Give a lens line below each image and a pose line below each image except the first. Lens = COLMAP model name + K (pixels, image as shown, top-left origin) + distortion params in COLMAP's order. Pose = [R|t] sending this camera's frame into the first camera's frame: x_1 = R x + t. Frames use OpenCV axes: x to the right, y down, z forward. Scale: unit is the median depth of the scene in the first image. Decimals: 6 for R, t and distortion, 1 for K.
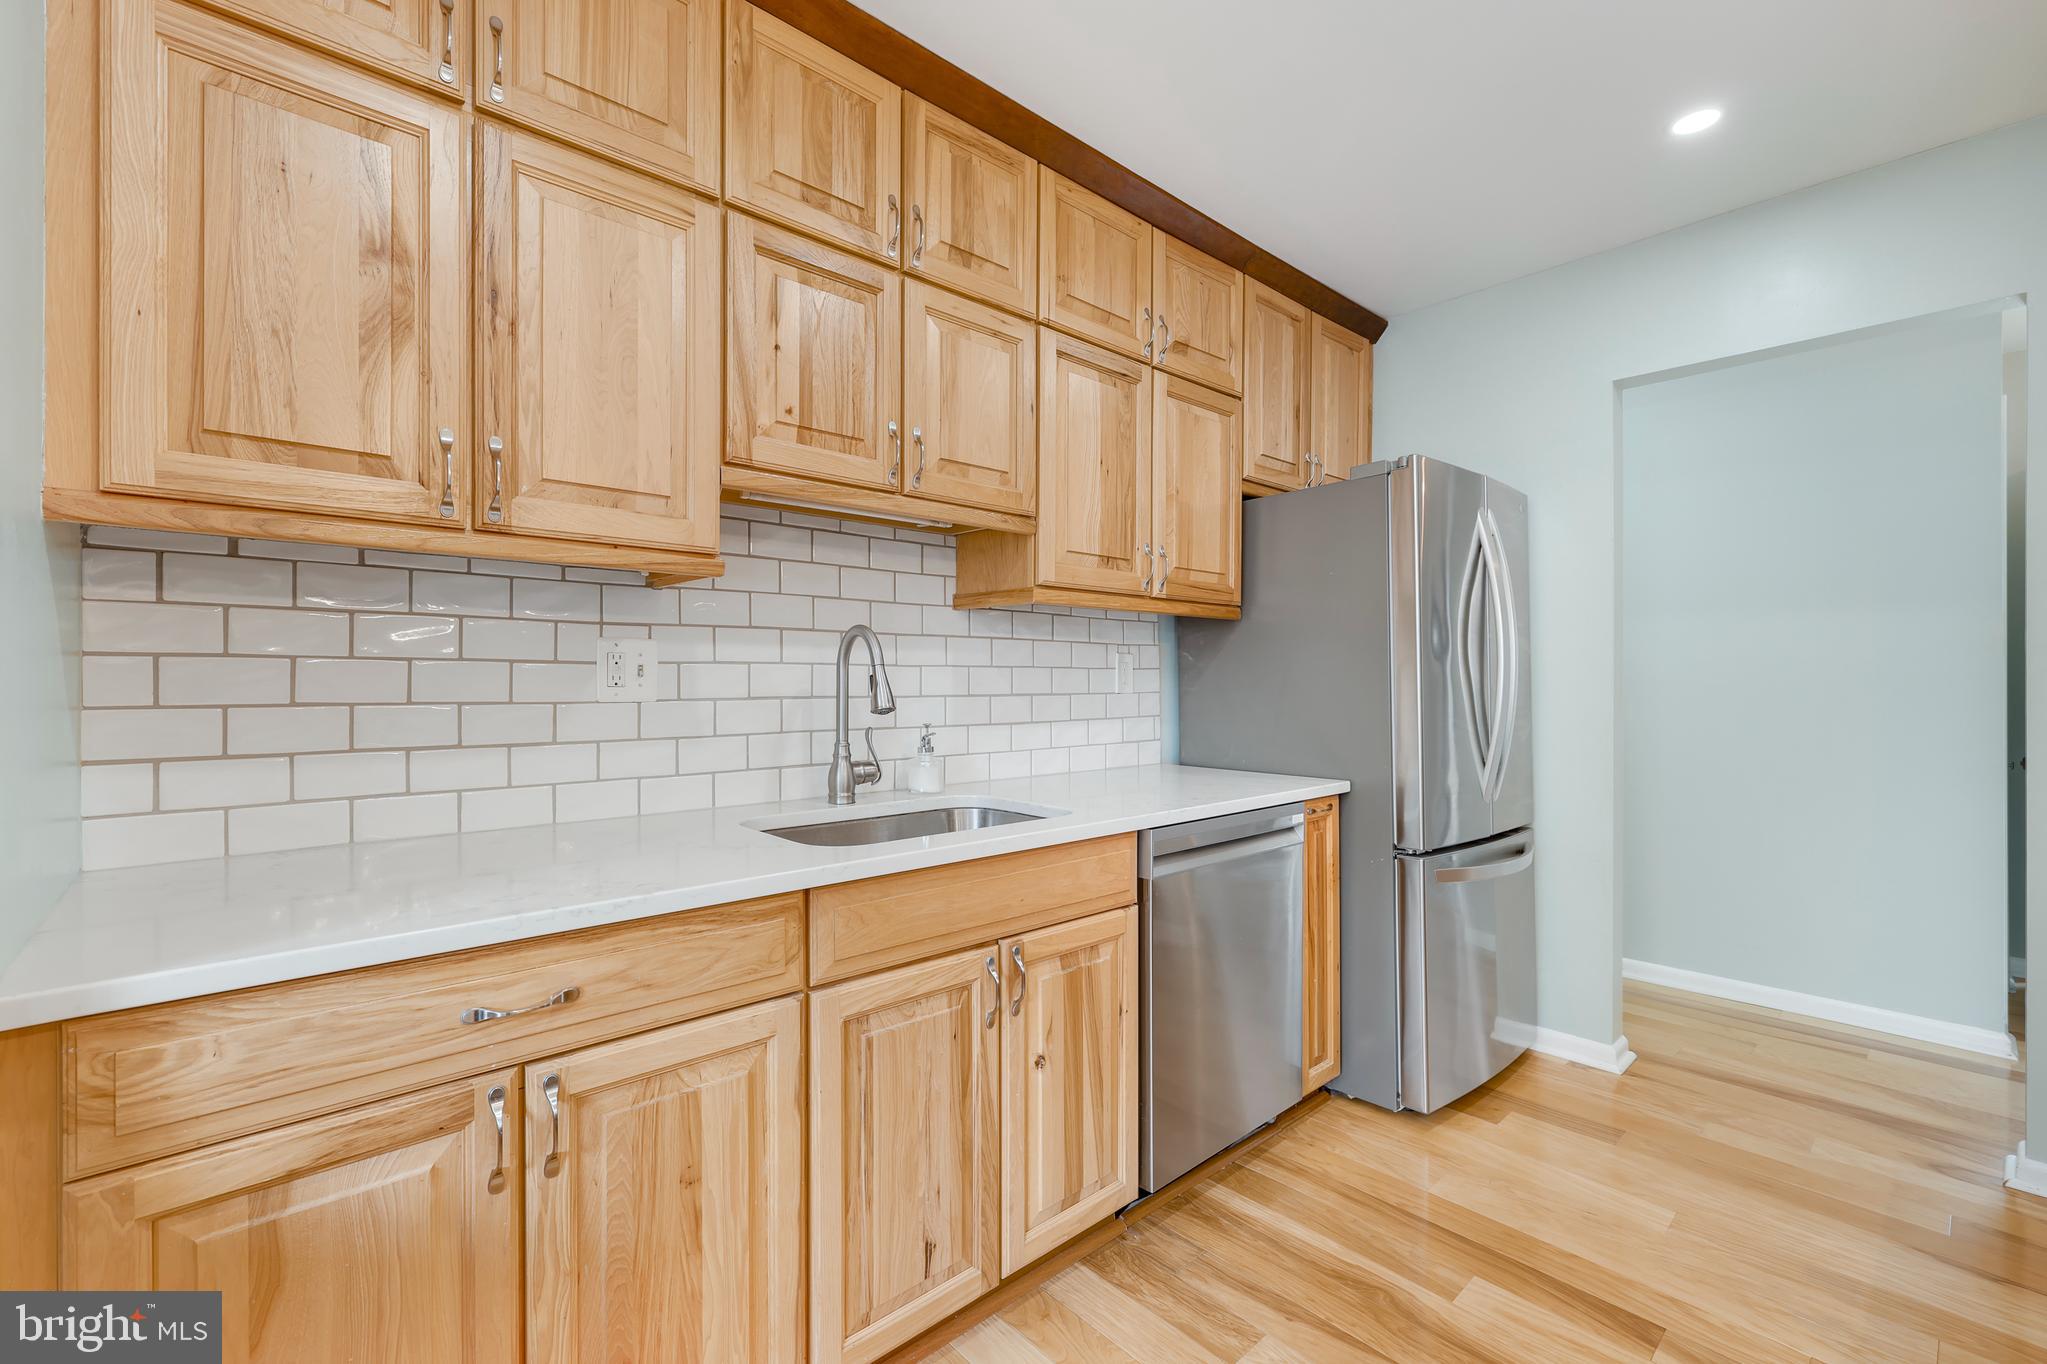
lens RADIAL K [[872.1, 0, 1020.2], [0, 872.1, 674.3], [0, 0, 1]] dist [0.000317, -0.000058]
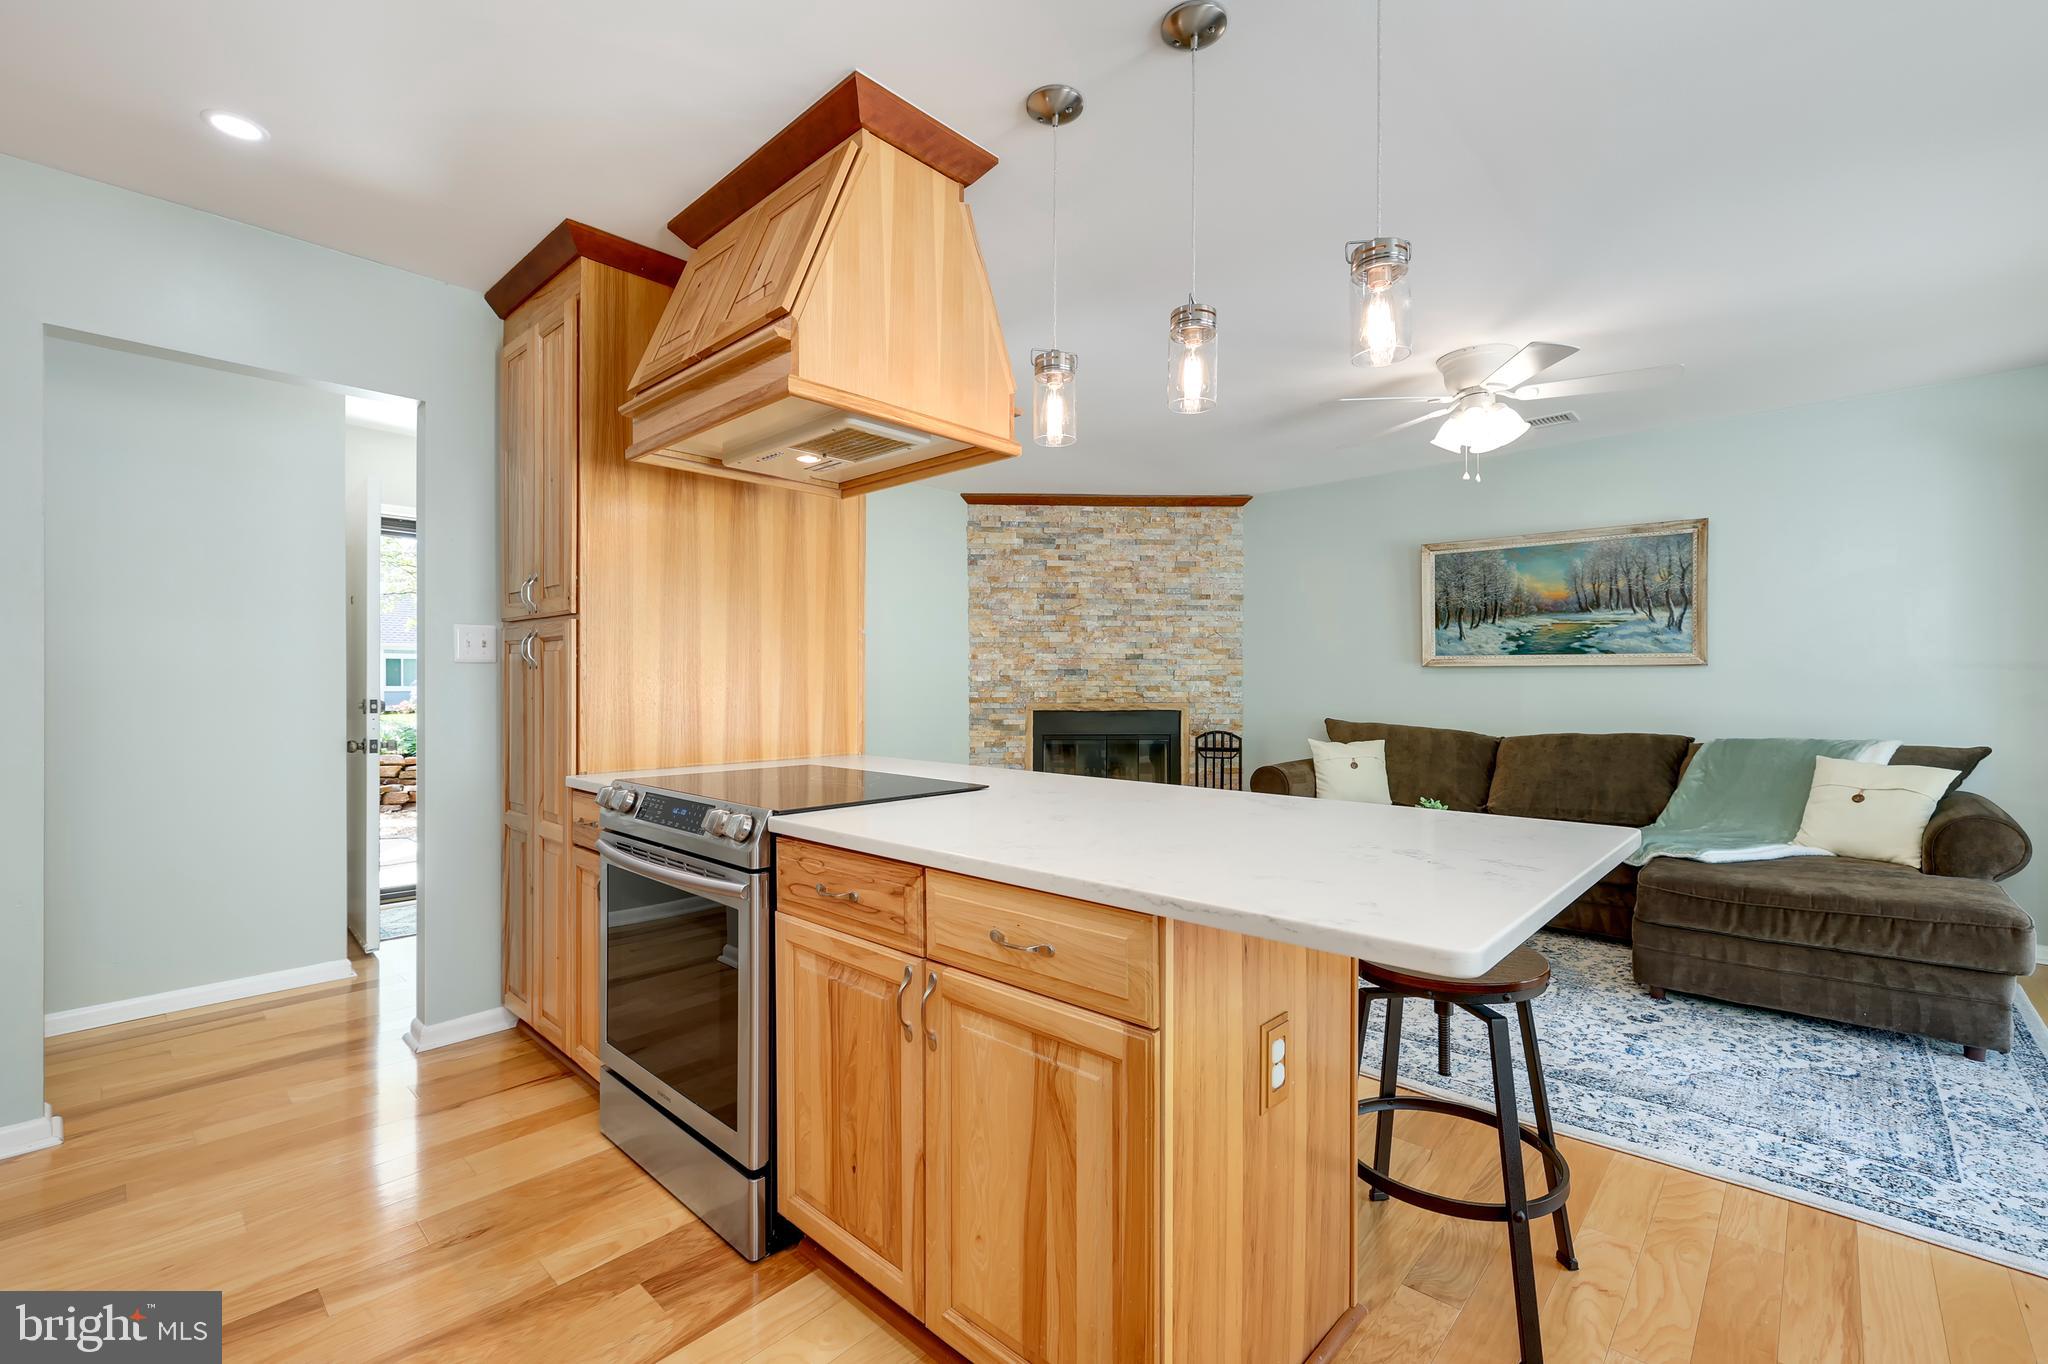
lens RADIAL K [[862.8, 0, 1012.2], [0, 862.8, 688.1], [0, 0, 1]] dist [-0.001204, 0.000315]
pose [[-0.080661, -0.006308, 0.996722, -0.304693], [-0.008010, 0.999952, 0.005680, 0.000462], [-0.996709, -0.007525, -0.080707, 0.194140]]
